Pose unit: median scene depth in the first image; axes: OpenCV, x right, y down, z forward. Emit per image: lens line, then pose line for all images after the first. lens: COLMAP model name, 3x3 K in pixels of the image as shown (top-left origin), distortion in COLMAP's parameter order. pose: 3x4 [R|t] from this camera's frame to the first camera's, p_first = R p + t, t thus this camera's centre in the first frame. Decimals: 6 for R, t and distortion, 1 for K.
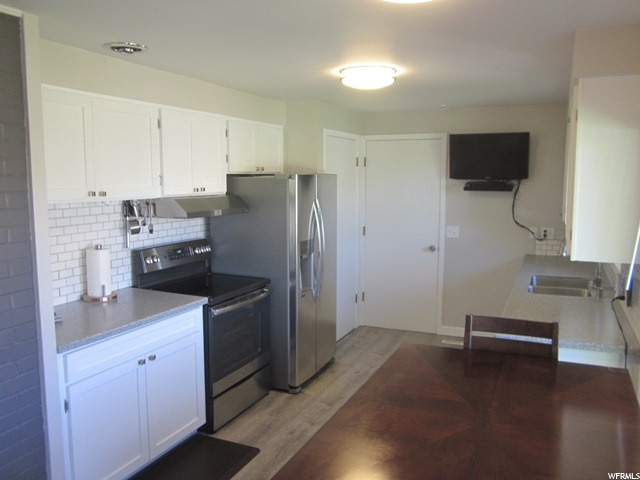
lens RADIAL K [[541.1, 0, 310.2], [0, 541.1, 236.3], [0, 0, 1]] dist [-0.028112, -0.001184]
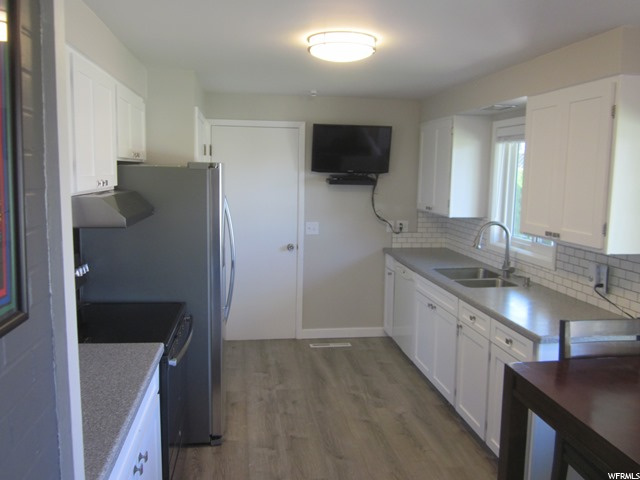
lens RADIAL K [[541.1, 0, 313.4], [0, 541.1, 244.3], [0, 0, 1]] dist [-0.028112, -0.001184]
pose [[0.840793, -0.057151, 0.538331, -0.320892], [0.042362, 0.998308, 0.039822, -0.023817], [-0.539696, -0.010678, 0.841792, 0.275837]]
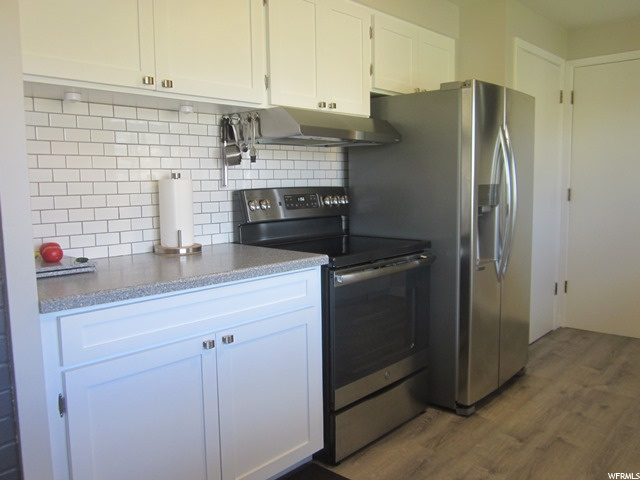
lens RADIAL K [[541.1, 0, 315.3], [0, 541.1, 235.0], [0, 0, 1]] dist [-0.028112, -0.001184]
pose [[0.953578, 0.017700, -0.300626, -0.008959], [-0.020019, 0.999789, -0.004636, 0.075991], [0.300480, 0.010439, 0.953731, 0.312171]]
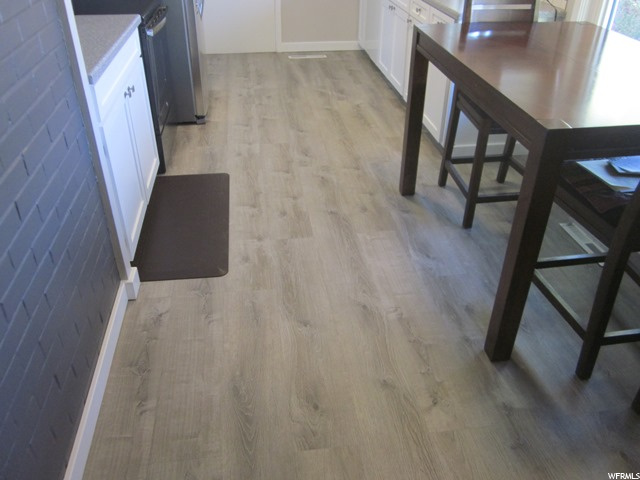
lens RADIAL K [[541.1, 0, 313.6], [0, 541.1, 242.2], [0, 0, 1]] dist [-0.028112, -0.001184]
pose [[0.846851, -0.284442, 0.449372, -0.357659], [0.052085, 0.885251, 0.462188, 0.046075], [-0.529273, -0.367999, 0.764491, 0.087526]]
